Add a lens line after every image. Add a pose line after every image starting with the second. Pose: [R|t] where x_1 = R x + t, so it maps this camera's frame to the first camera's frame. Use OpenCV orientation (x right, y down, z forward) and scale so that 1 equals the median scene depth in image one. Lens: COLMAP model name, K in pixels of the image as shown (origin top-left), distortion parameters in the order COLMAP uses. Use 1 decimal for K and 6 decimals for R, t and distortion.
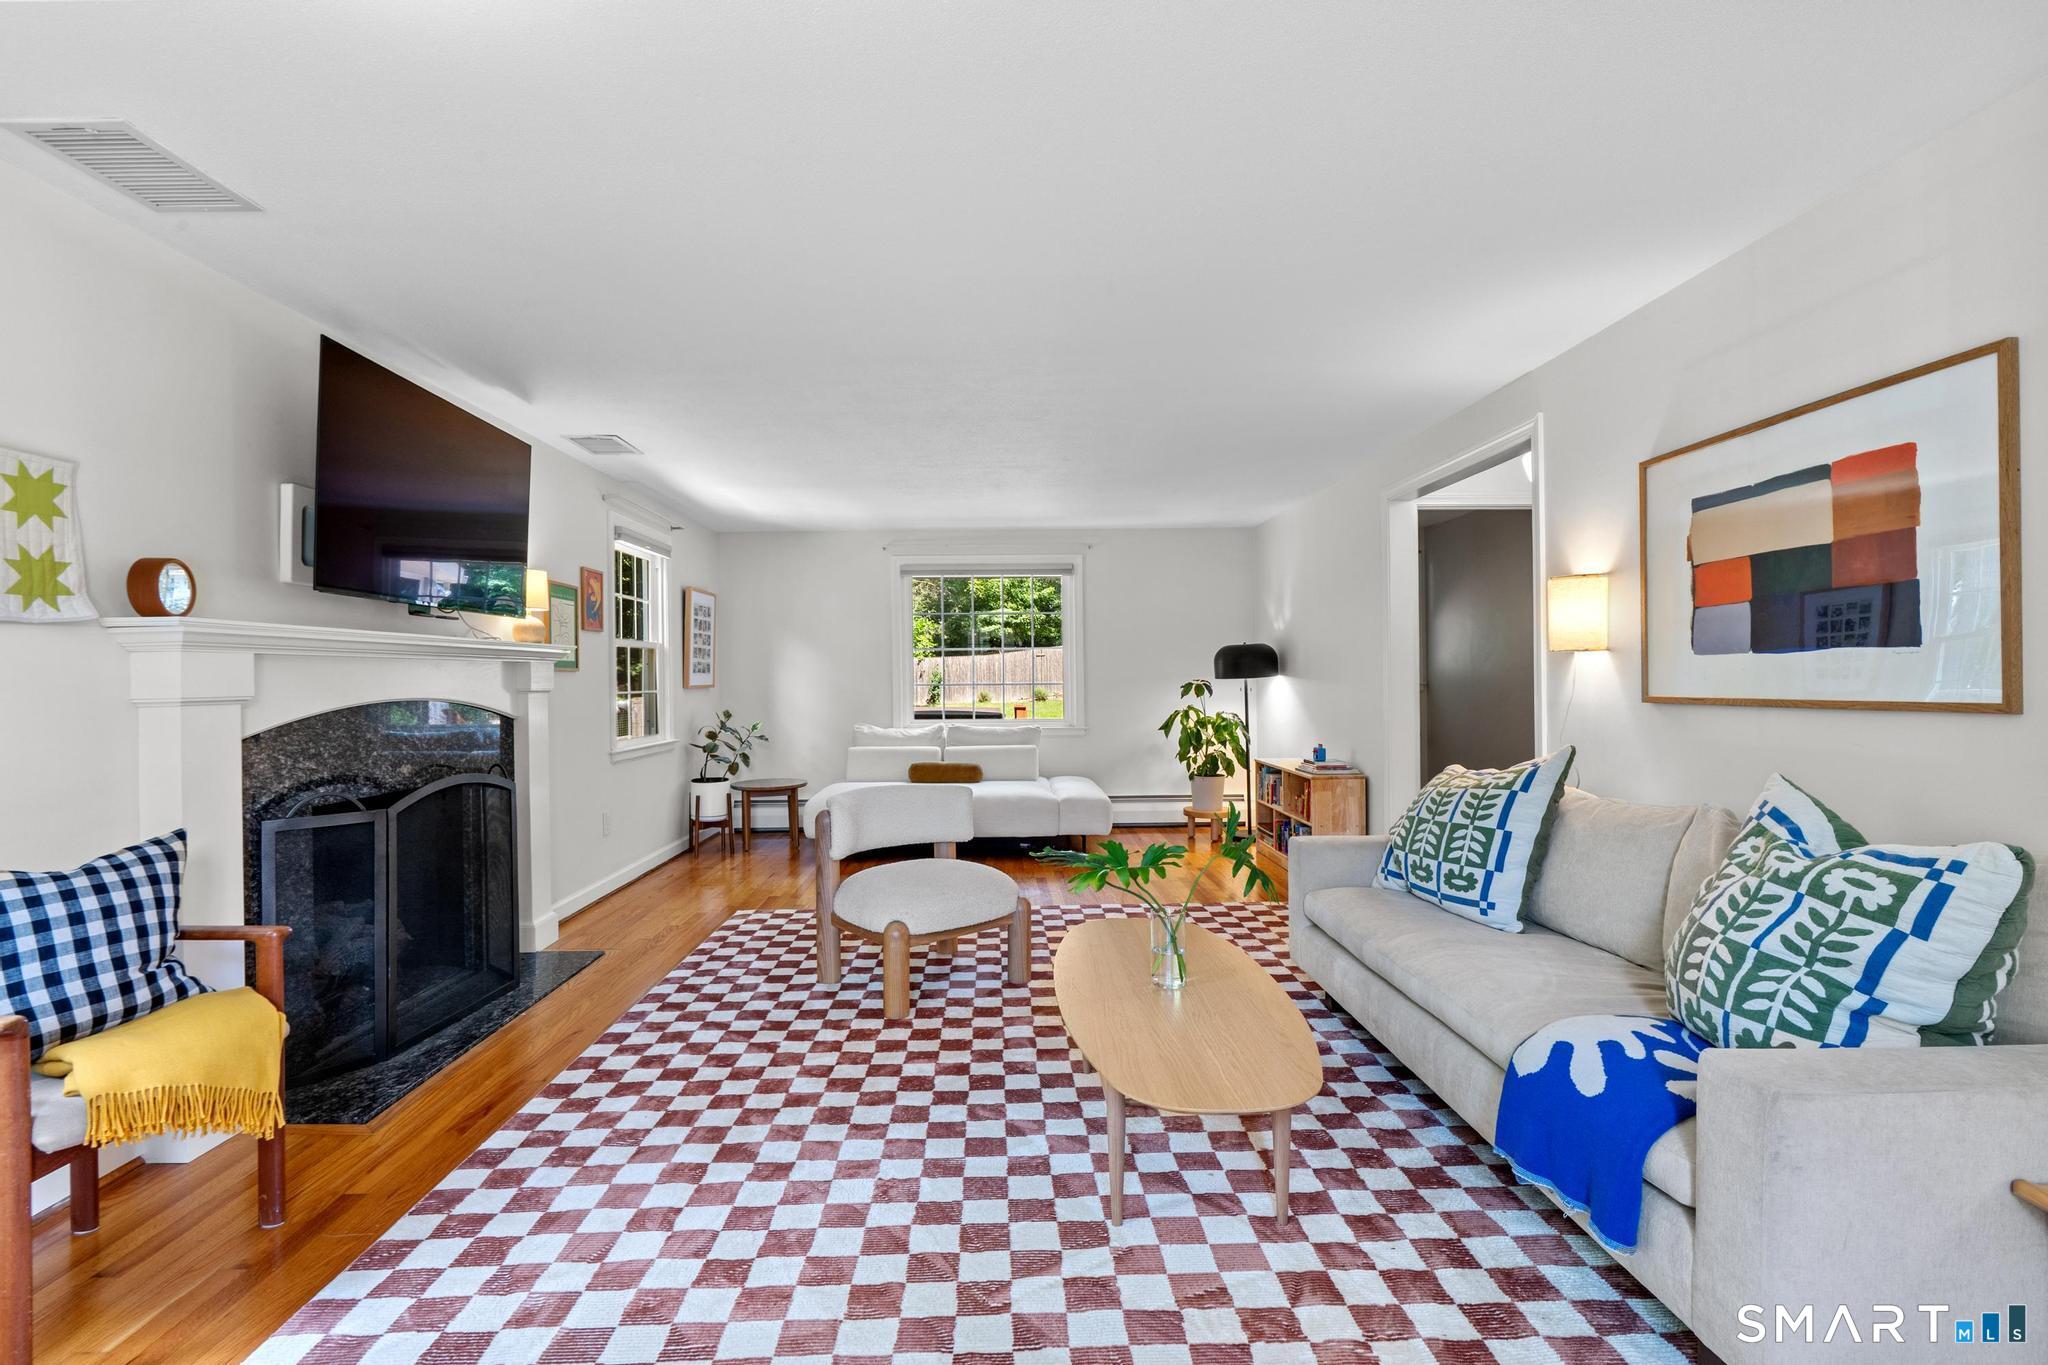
lens RADIAL K [[927.8, 0, 1021.1], [0, 927.8, 678.2], [0, 0, 1]] dist [-0.007613, 0.001026]
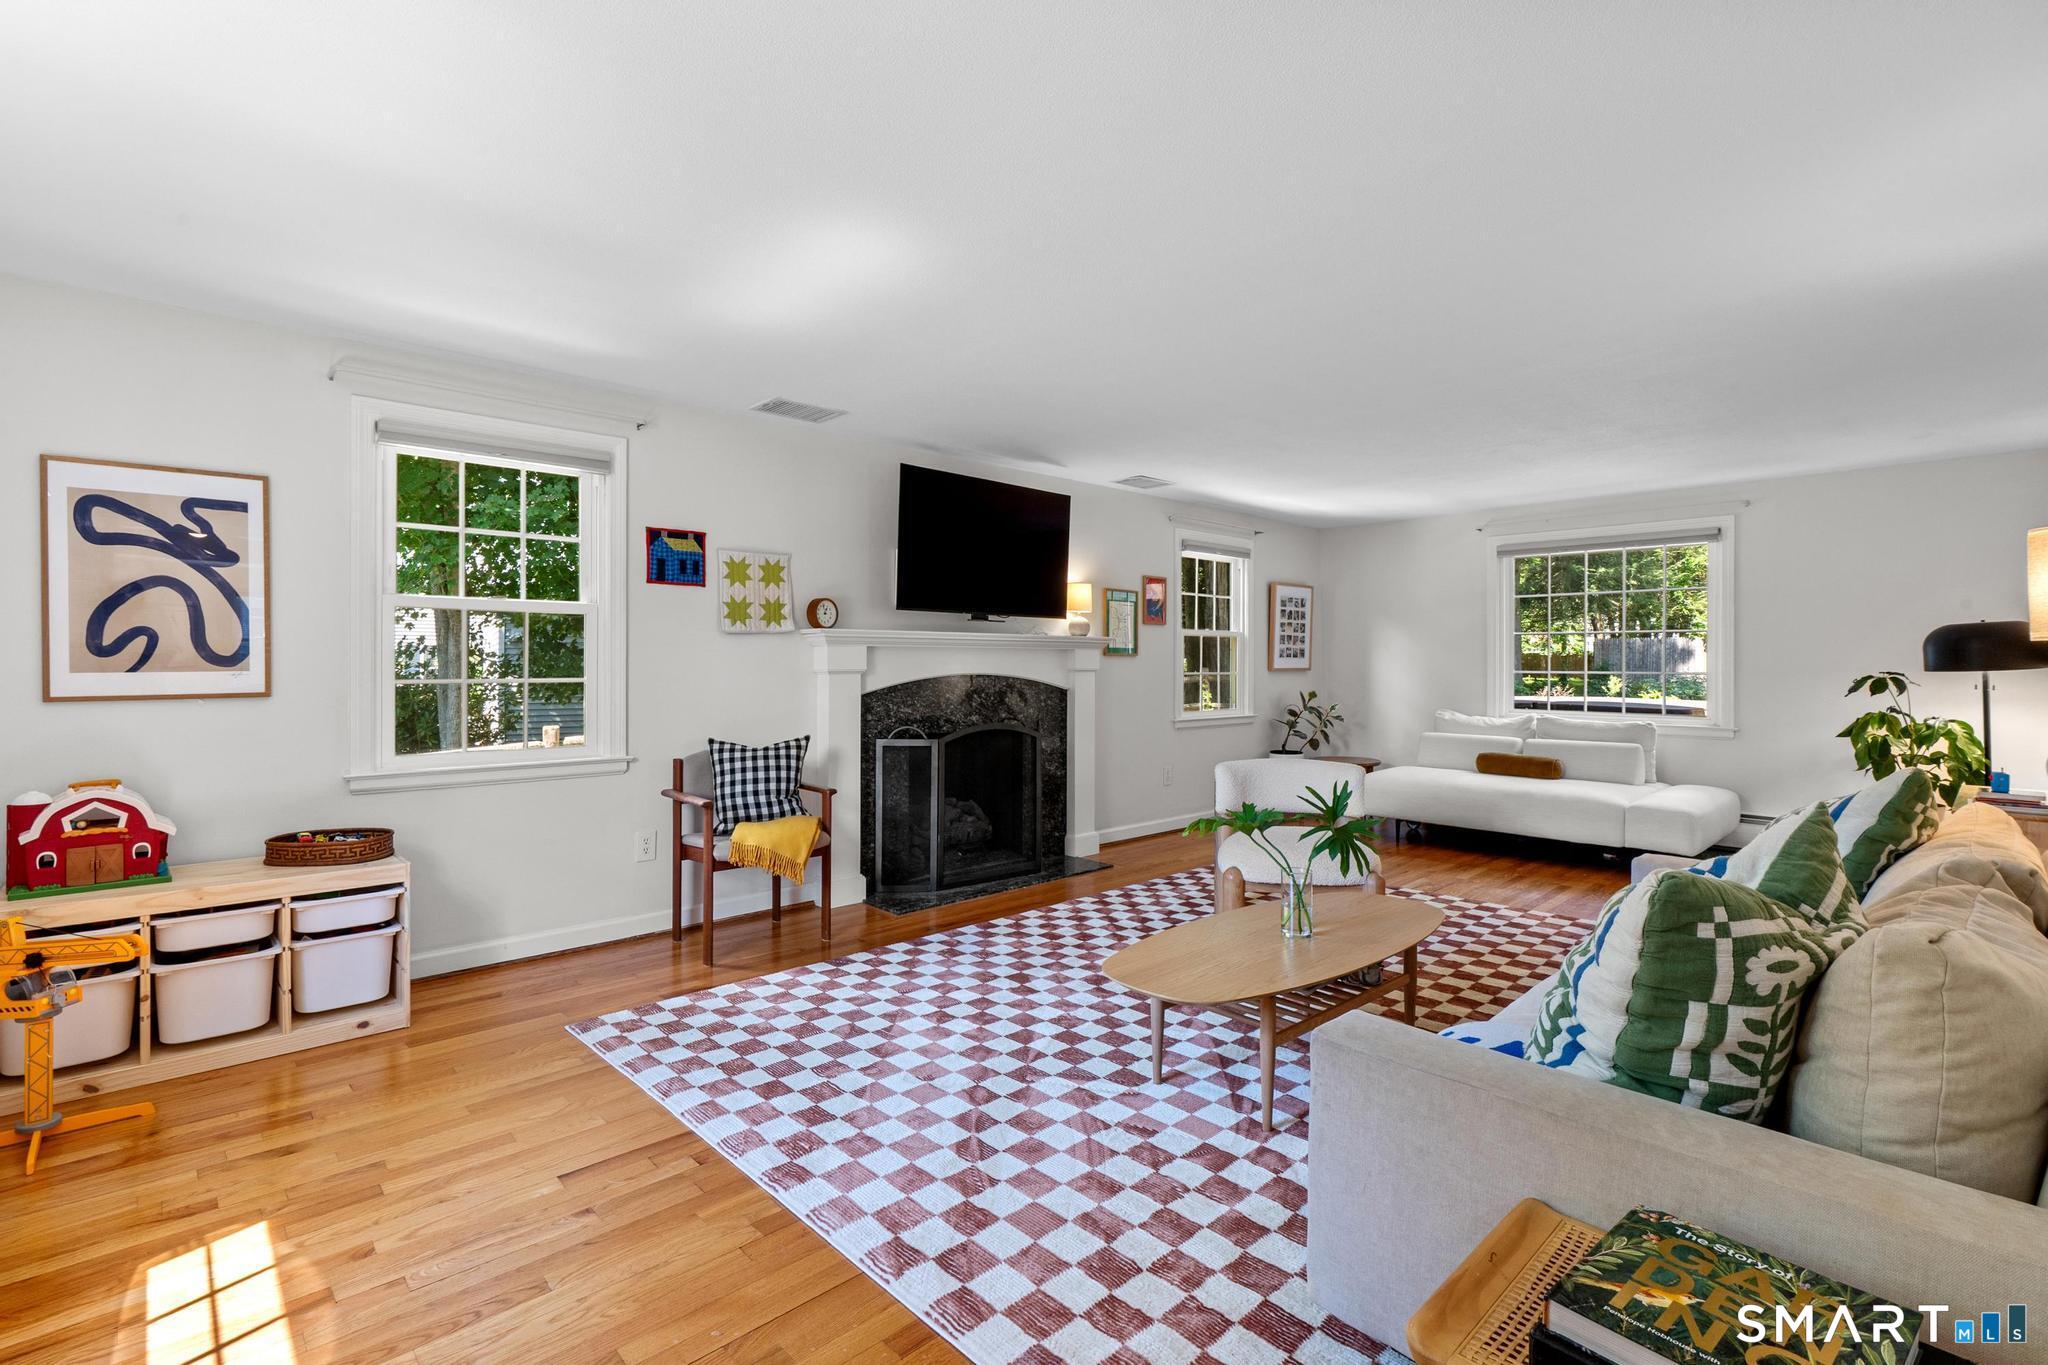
lens RADIAL K [[927.8, 0, 1011.3], [0, 927.8, 662.8], [0, 0, 1]] dist [-0.007613, 0.001026]
pose [[0.674010, 0.010774, -0.738644, 0.739523], [-0.009381, 0.999938, 0.006025, -0.008374], [0.738663, 0.002868, 0.674069, -0.029106]]
